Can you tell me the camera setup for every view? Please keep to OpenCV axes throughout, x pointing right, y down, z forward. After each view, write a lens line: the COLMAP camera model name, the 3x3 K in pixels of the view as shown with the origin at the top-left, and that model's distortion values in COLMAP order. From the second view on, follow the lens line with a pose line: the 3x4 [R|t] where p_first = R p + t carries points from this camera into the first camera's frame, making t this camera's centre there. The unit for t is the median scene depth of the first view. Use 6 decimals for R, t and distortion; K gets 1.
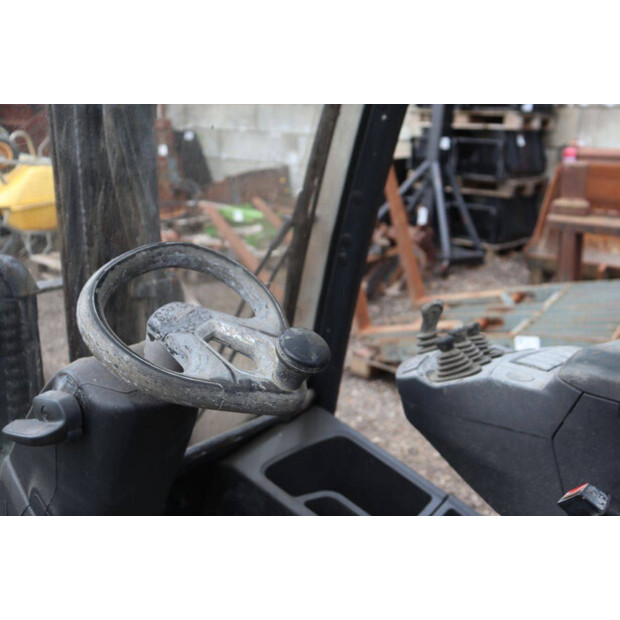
lens RADIAL K [[751.1, 0, 307.7], [0, 751.1, 311.6], [0, 0, 1]] dist [0.070143, 0.000000]
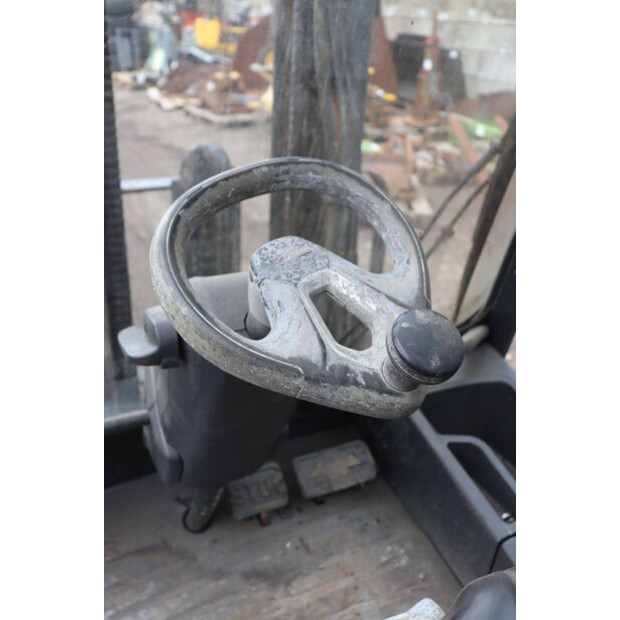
lens RADIAL K [[607.8, 0, 306.5], [0, 607.8, 314.8], [0, 0, 1]] dist [-0.050672, 0.000000]
pose [[0.926007, 0.217597, -0.308483, 0.052547], [-0.158099, 0.965585, 0.206520, -0.066582], [0.342805, -0.142468, 0.928541, 0.392476]]
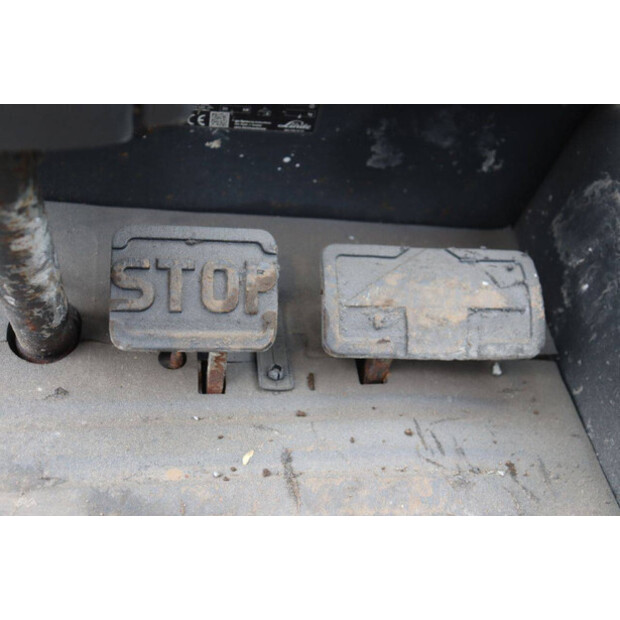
lens RADIAL K [[753.9, 0, 306.1], [0, 753.9, 304.0], [0, 0, 1]] dist [-0.013539, 0.000000]
pose [[0.761406, 0.499489, -0.413244, -0.060618], [-0.324521, 0.845507, 0.424033, 0.326710], [0.561201, -0.188755, 0.805869, 1.100653]]
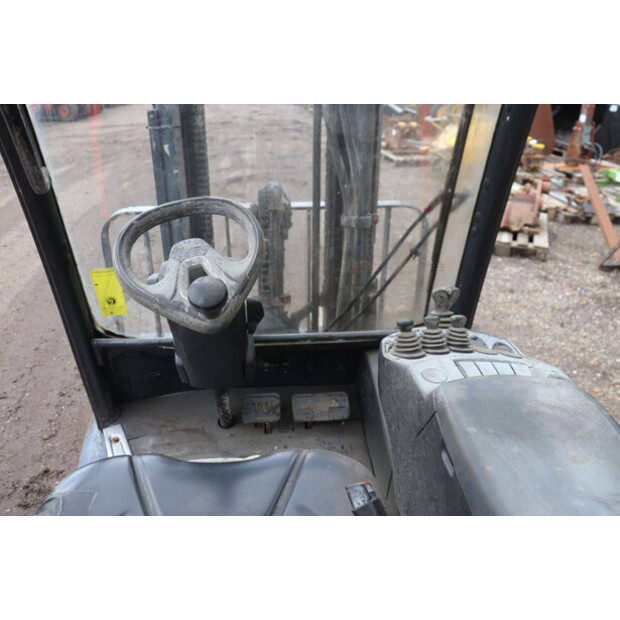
lens RADIAL K [[495.5, 0, 295.5], [0, 495.5, 306.3], [0, 0, 1]] dist [-0.098541, 0.038566]
pose [[0.737987, 0.314825, -0.596875, 0.590327], [-0.201091, 0.946916, 0.250824, -0.167936], [0.644156, -0.065078, 0.762120, 0.361131]]
